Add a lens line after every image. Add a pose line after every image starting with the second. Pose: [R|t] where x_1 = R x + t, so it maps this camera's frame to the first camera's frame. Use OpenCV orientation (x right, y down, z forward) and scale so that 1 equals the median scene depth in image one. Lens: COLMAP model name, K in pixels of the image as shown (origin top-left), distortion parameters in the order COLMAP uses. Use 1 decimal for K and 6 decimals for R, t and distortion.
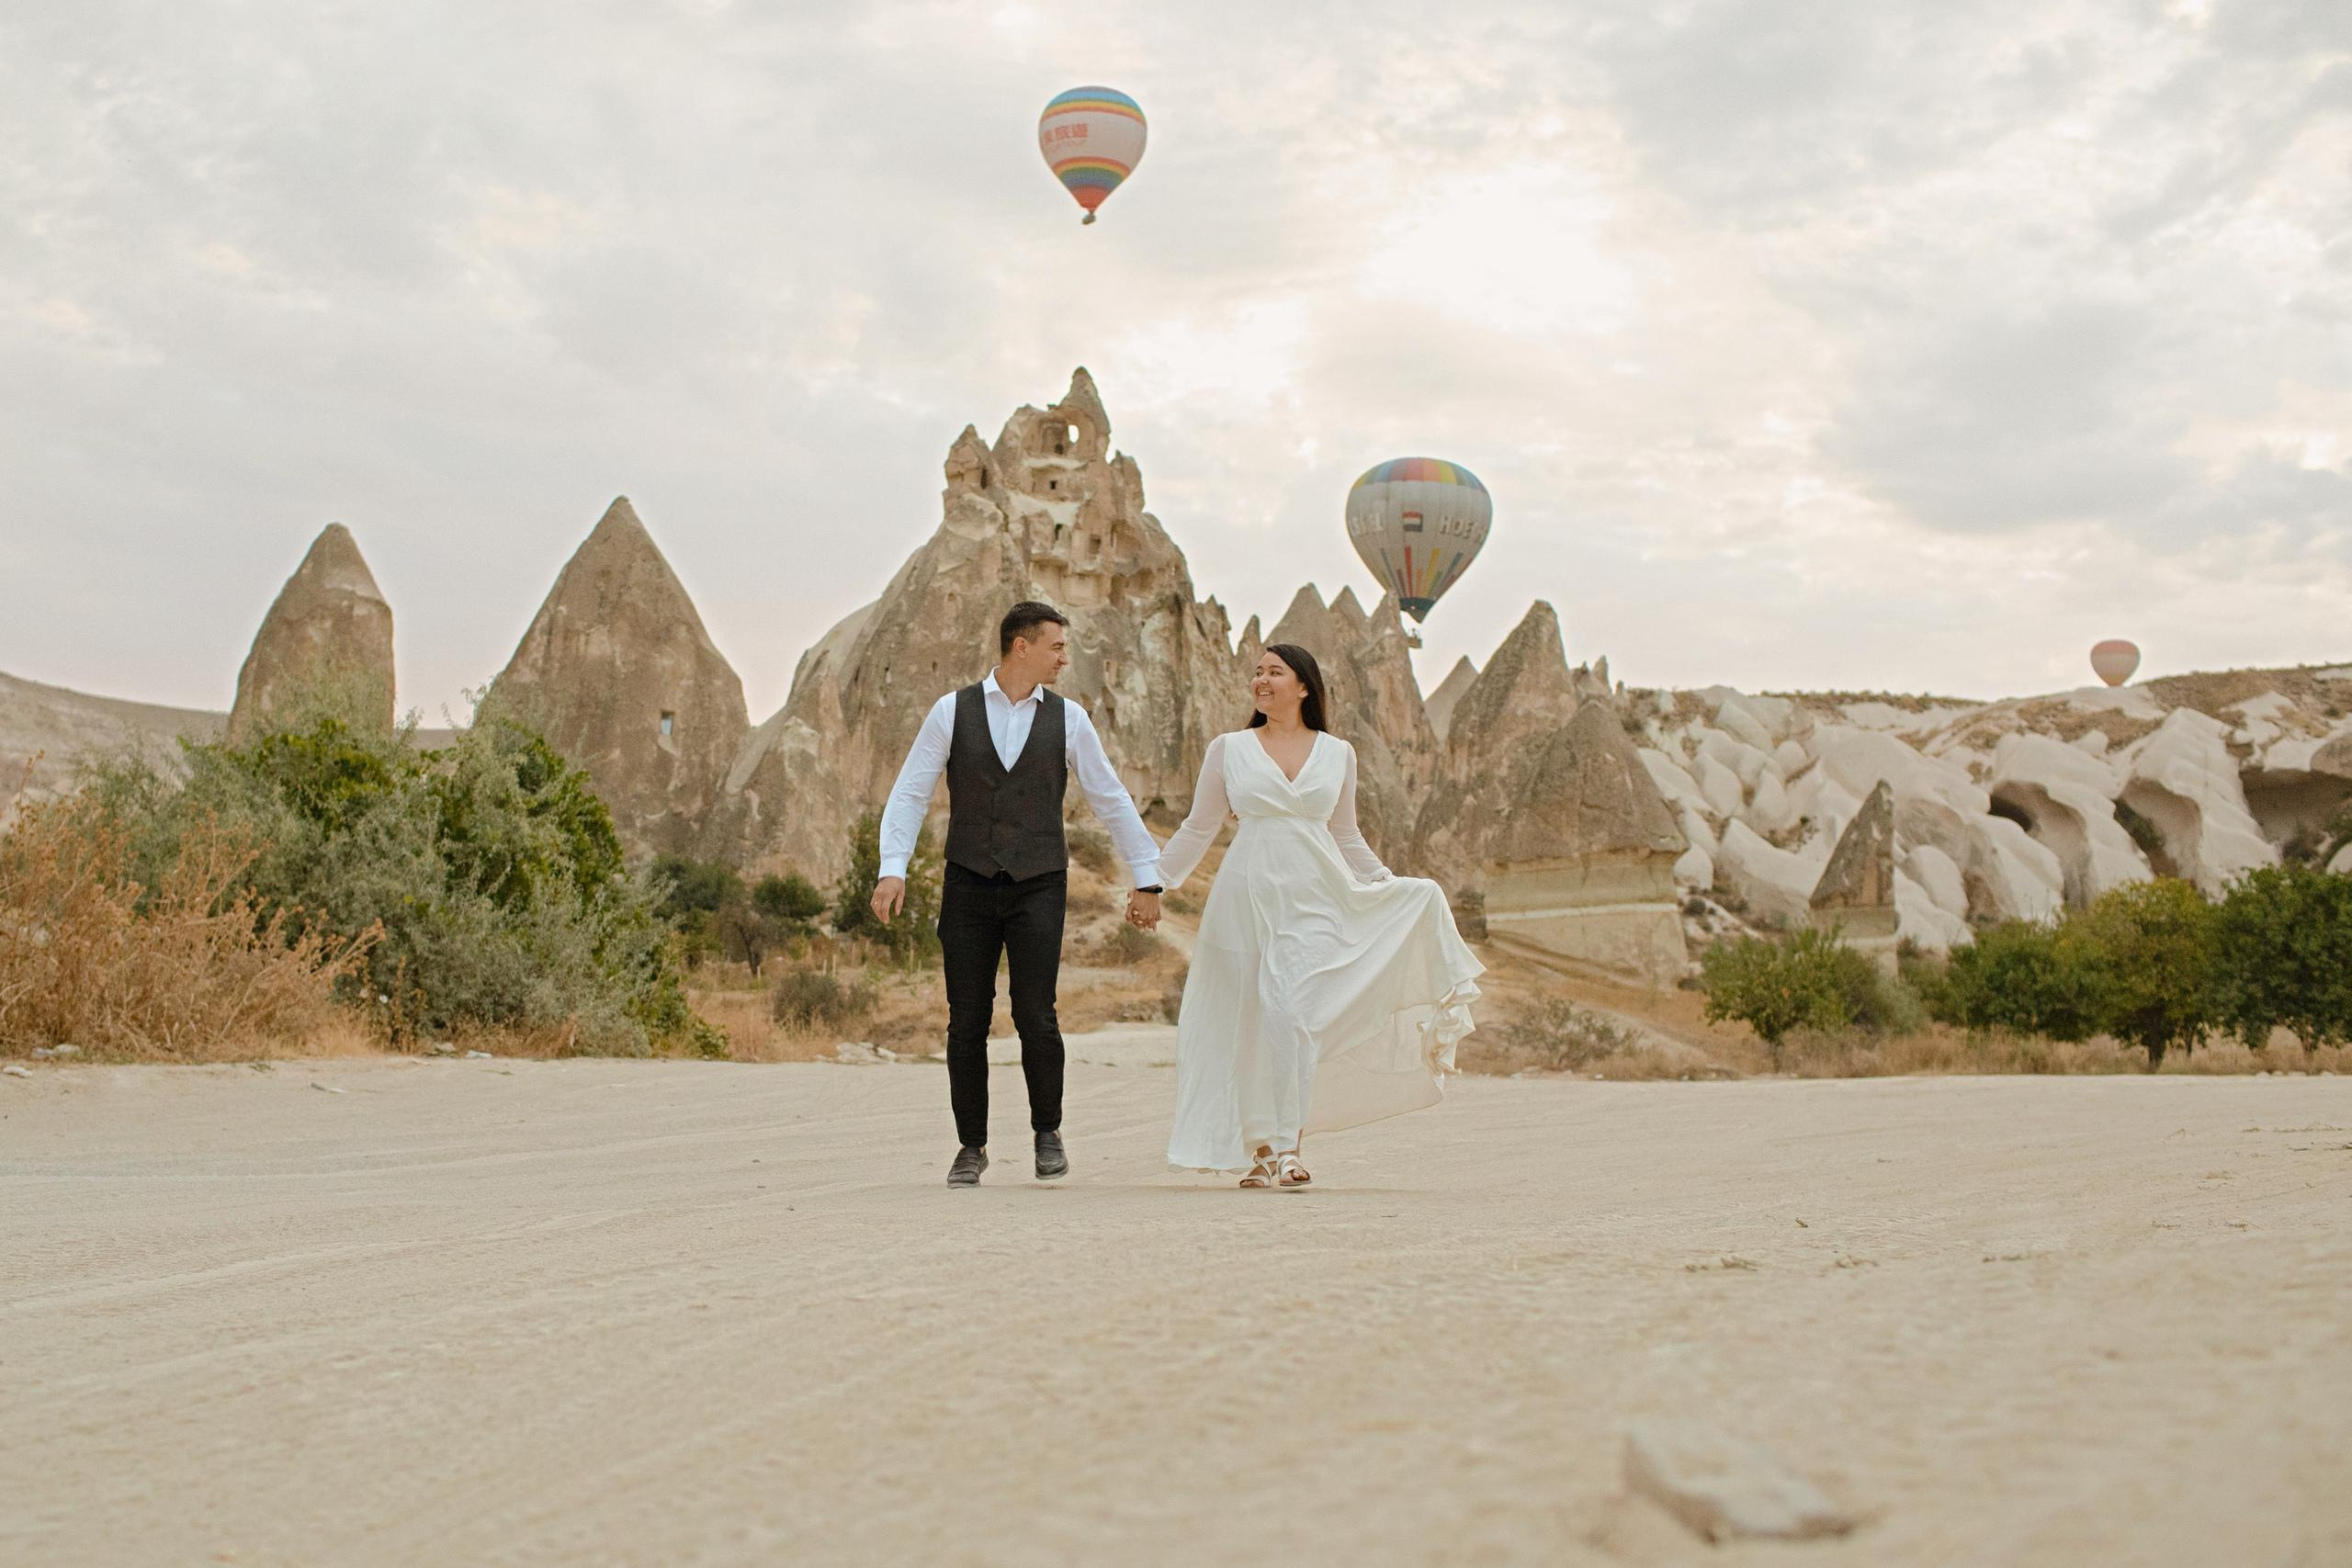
lens RADIAL K [[2594.9, 0, 1021.7], [0, 2594.9, 786.4], [0, 0, 1]] dist [-0.066551, -0.003446]
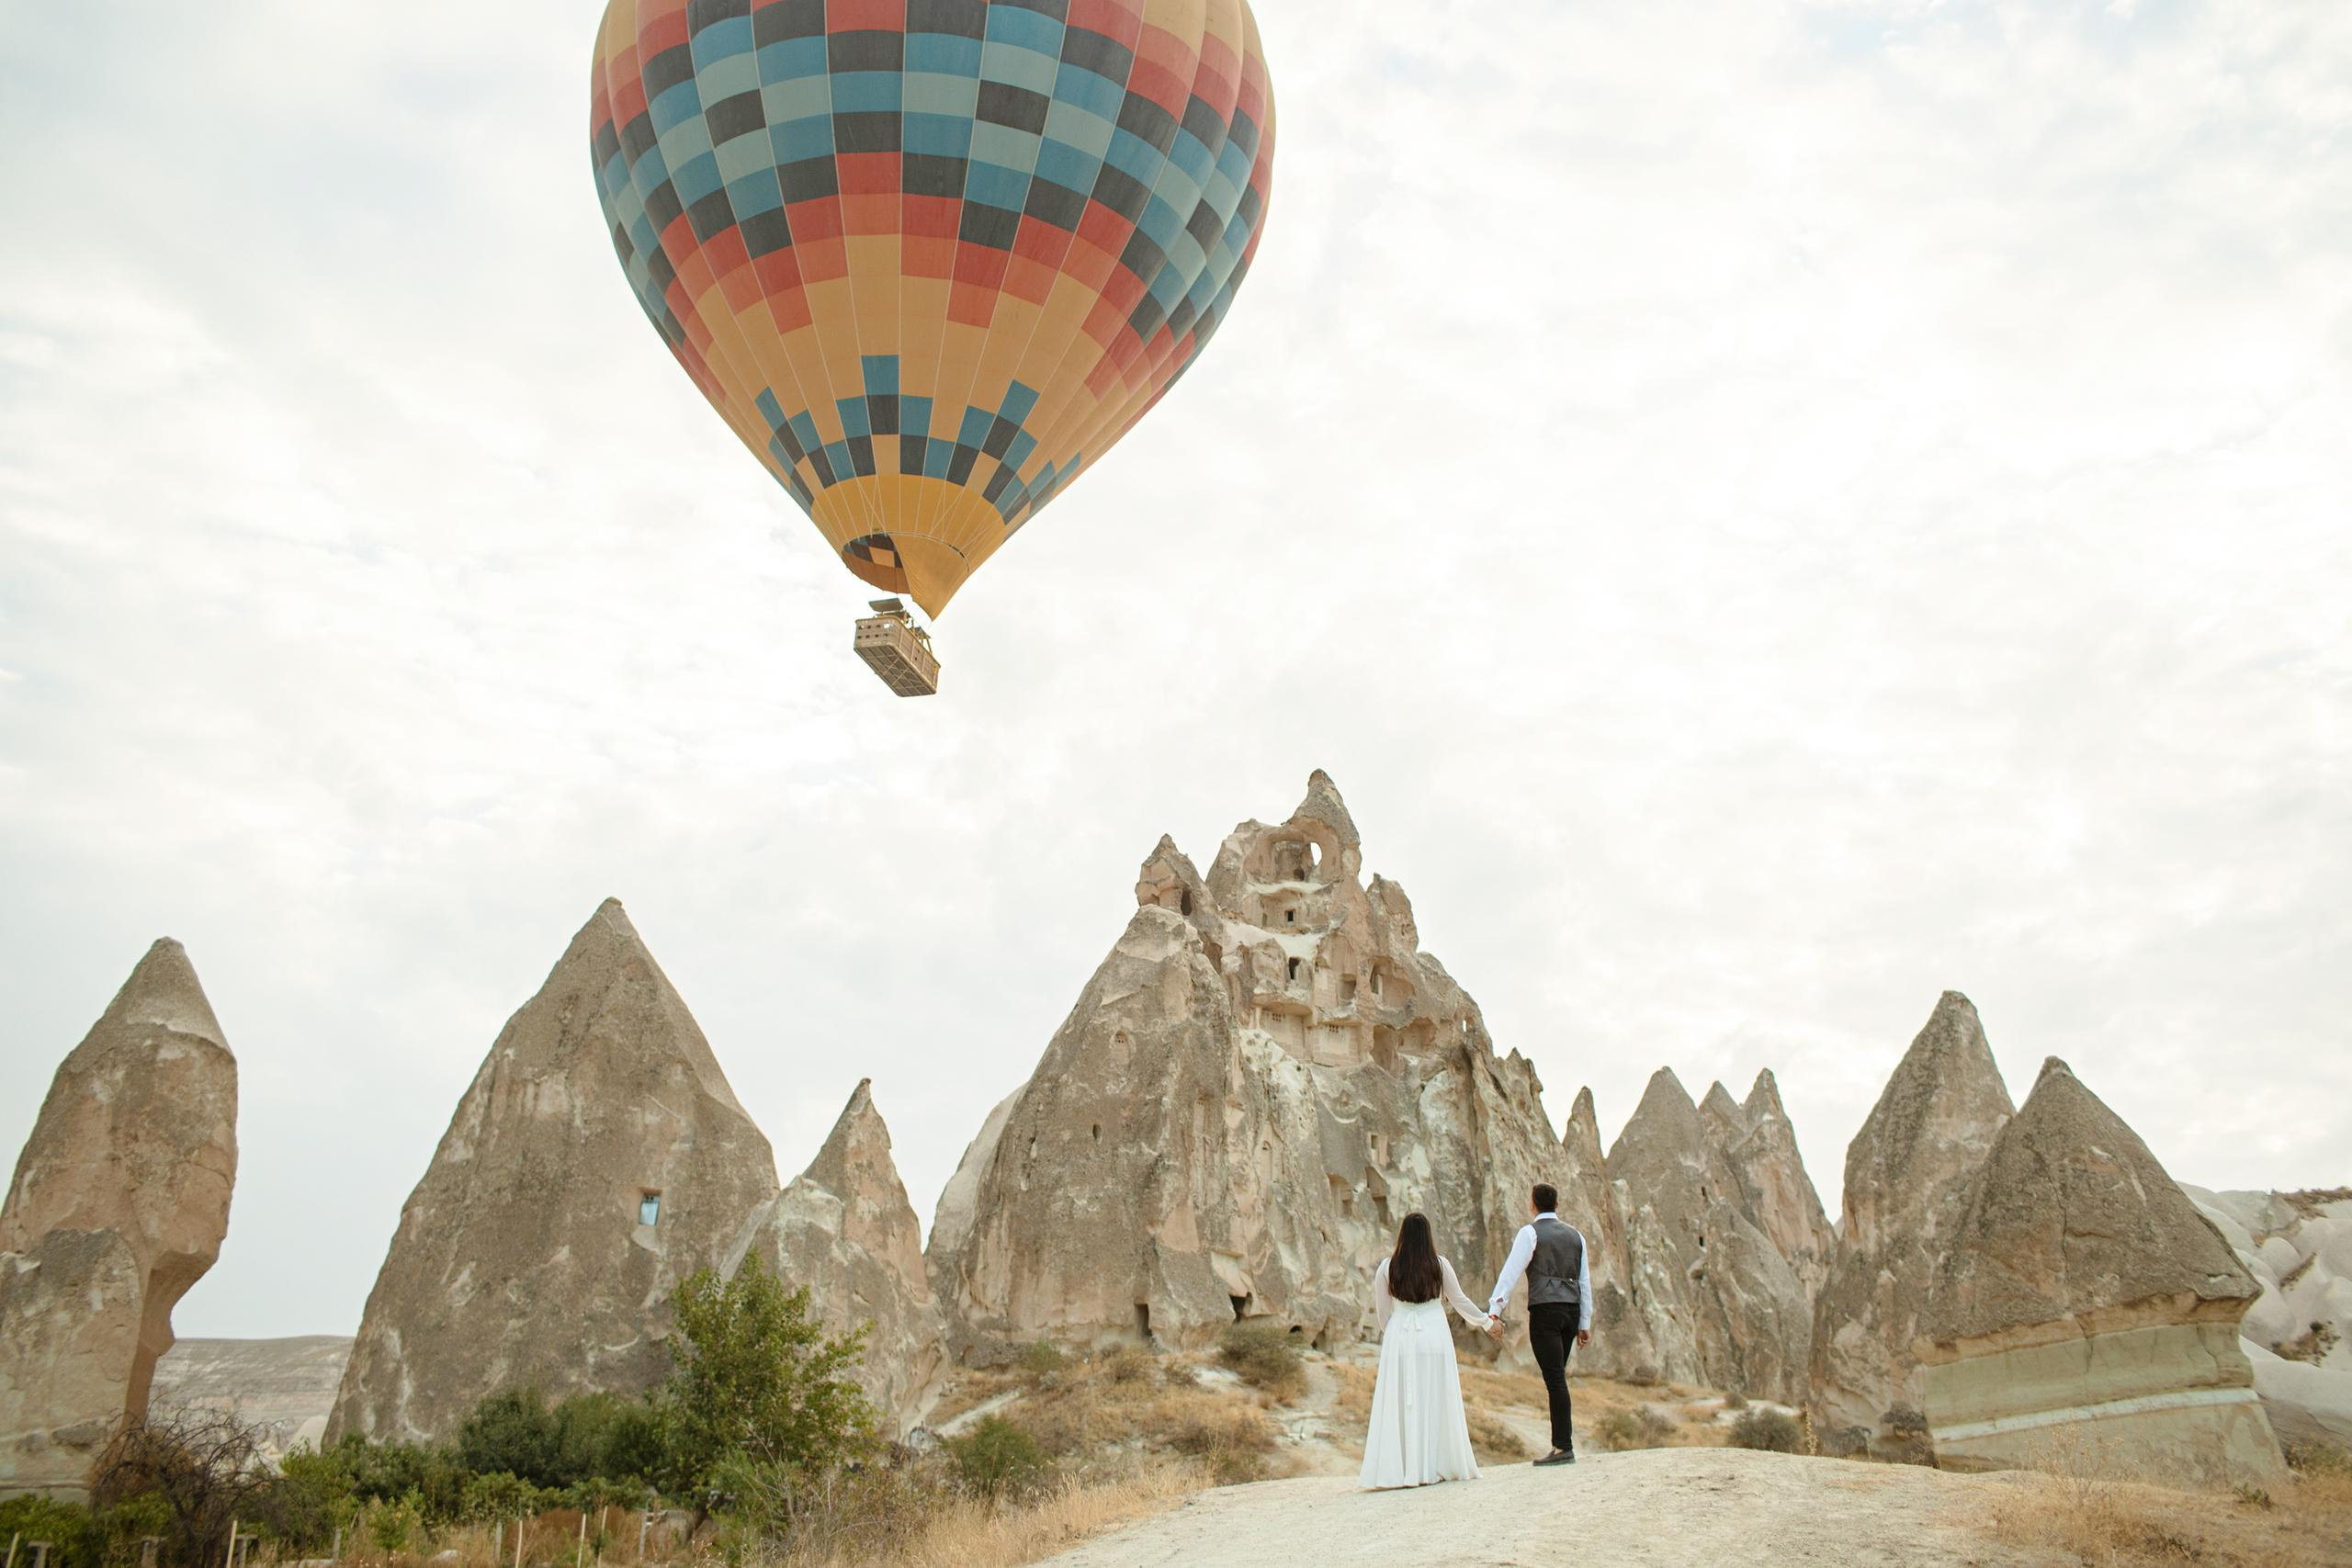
lens RADIAL K [[2297.6, 0, 1176.0], [0, 2297.6, 784.0], [0, 0, 1]] dist [-0.099672, 0.129233]
pose [[0.989964, -0.086998, -0.111367, 0.065323], [0.054463, 0.962045, -0.267400, 0.031147], [0.130404, 0.258651, 0.957128, 0.366654]]
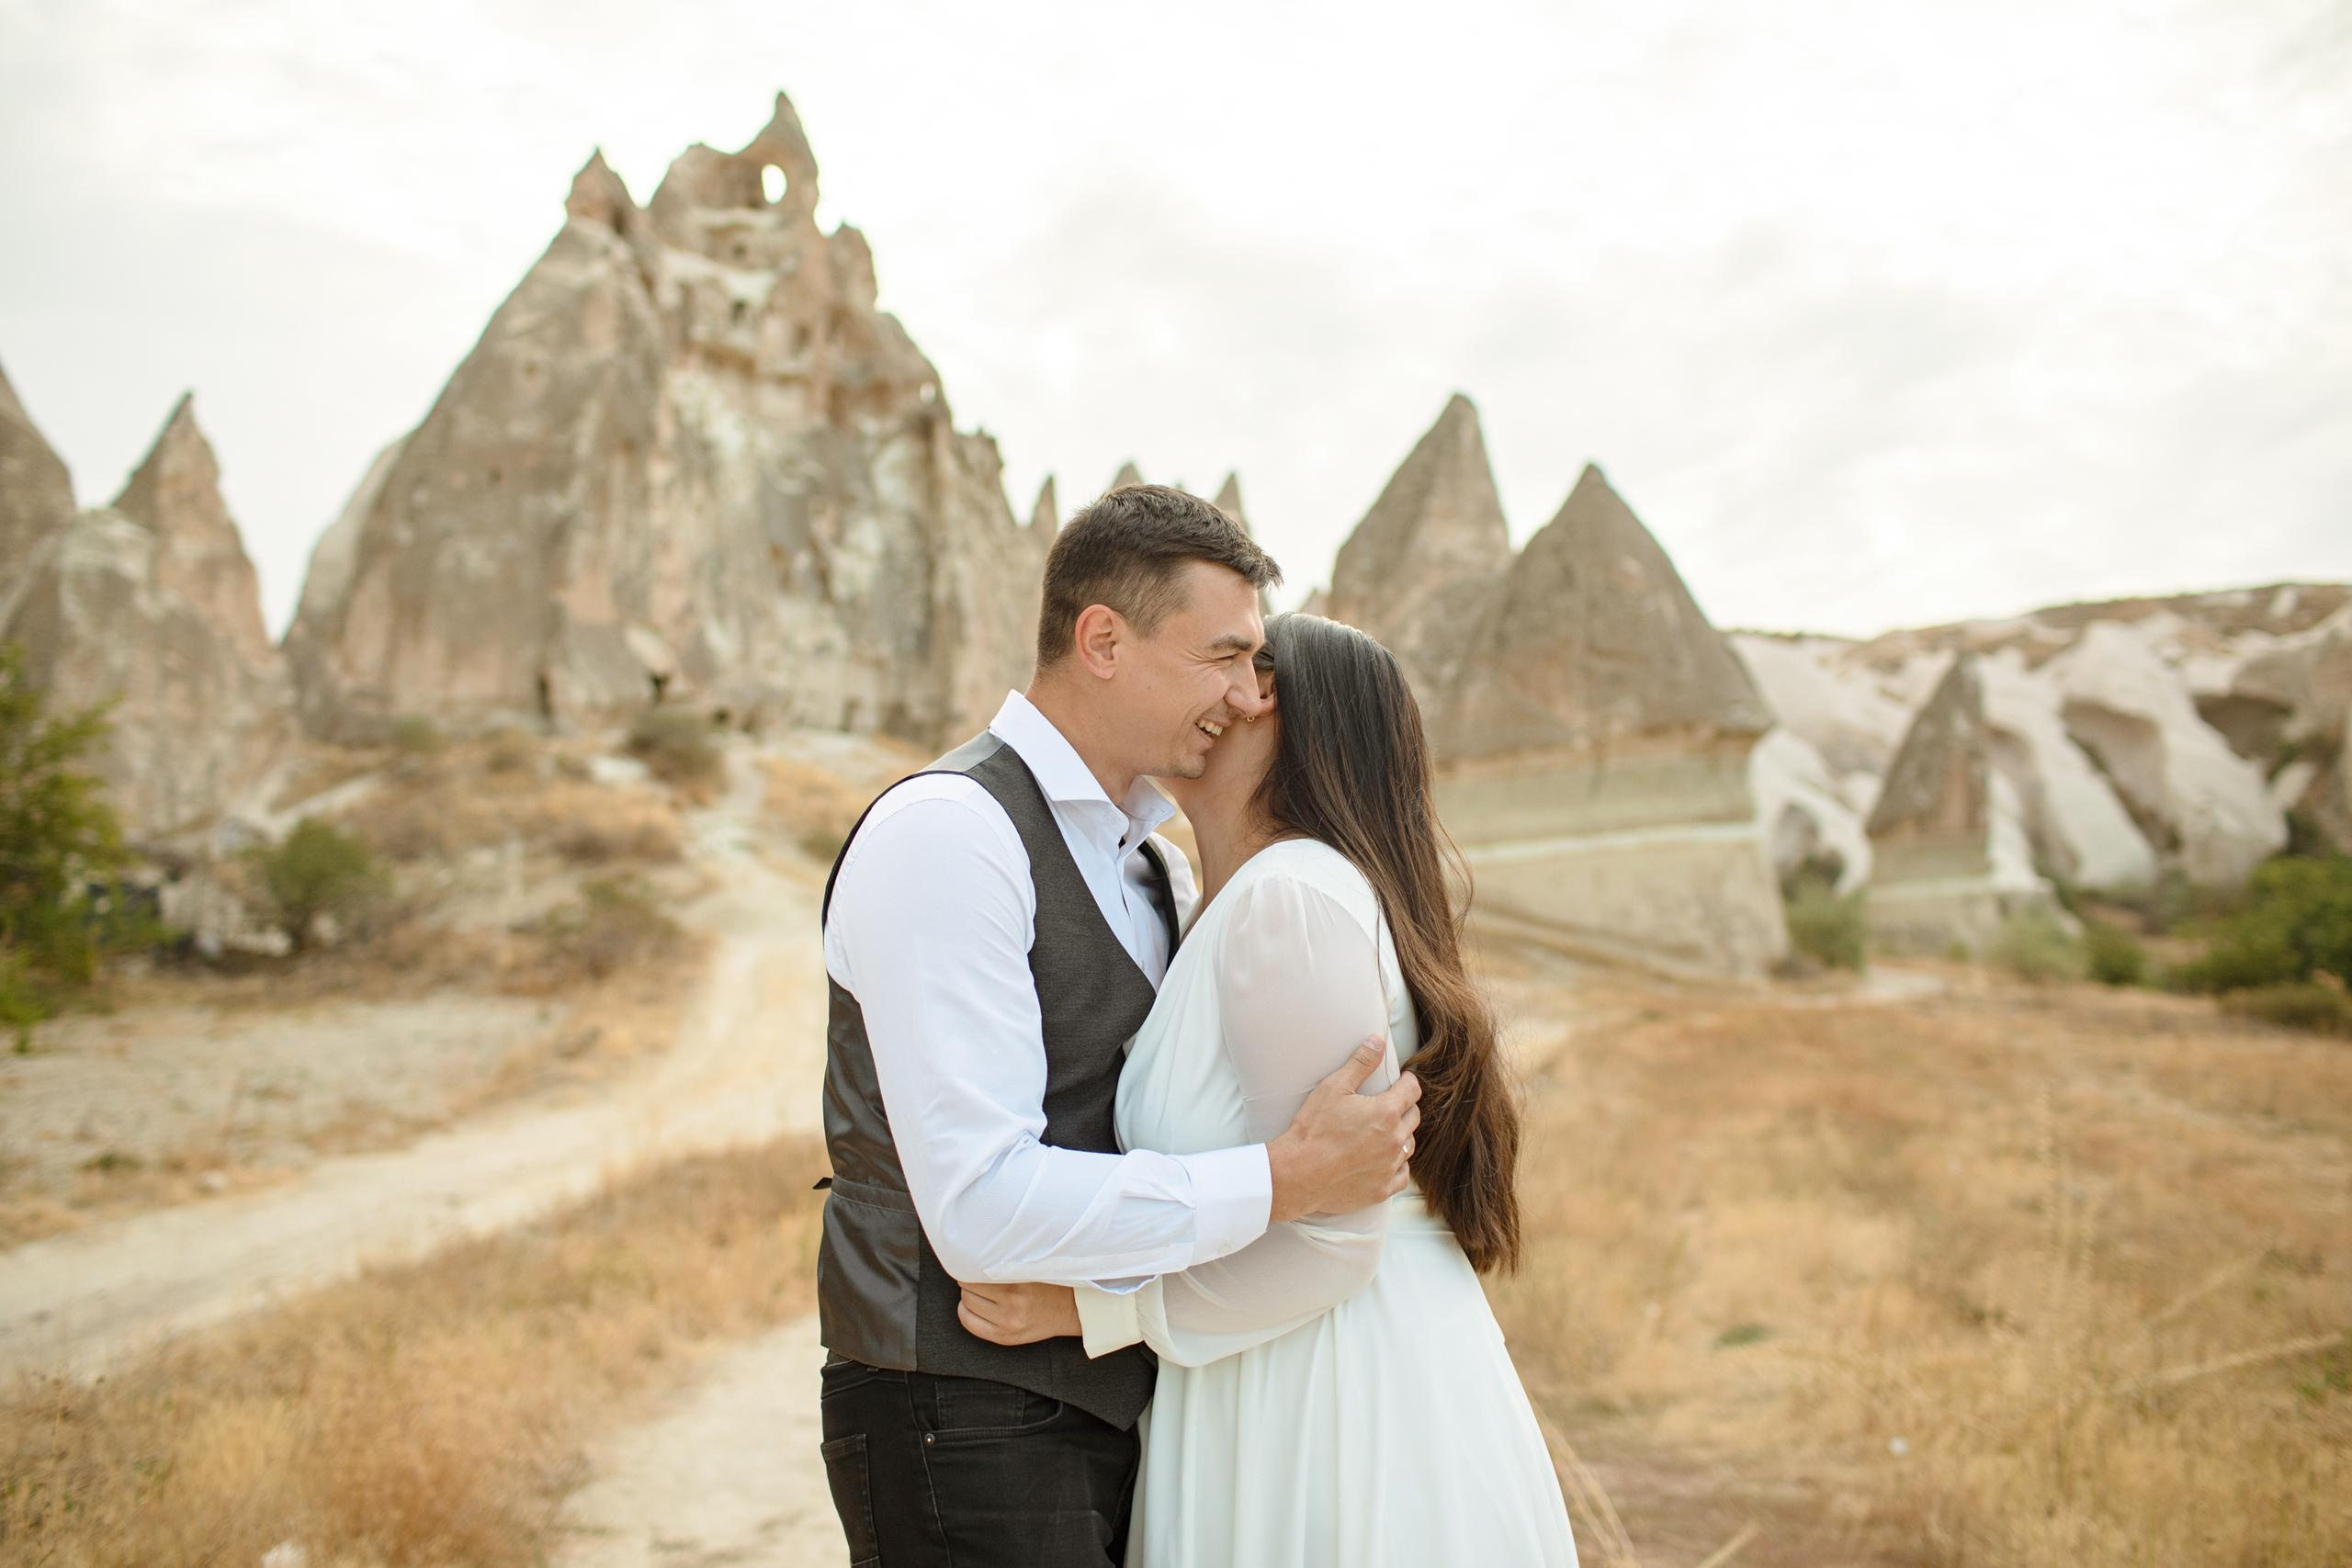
lens RADIAL K [[2269.2, 0, 1175.1], [0, 2269.2, 756.7], [0, 0, 1]] dist [-0.095033, 0.123233]
pose [[0.993023, -0.021550, 0.115938, 0.060911], [0.022525, 0.999721, -0.007108, 0.026275], [-0.115753, 0.009670, 0.993231, 0.447966]]
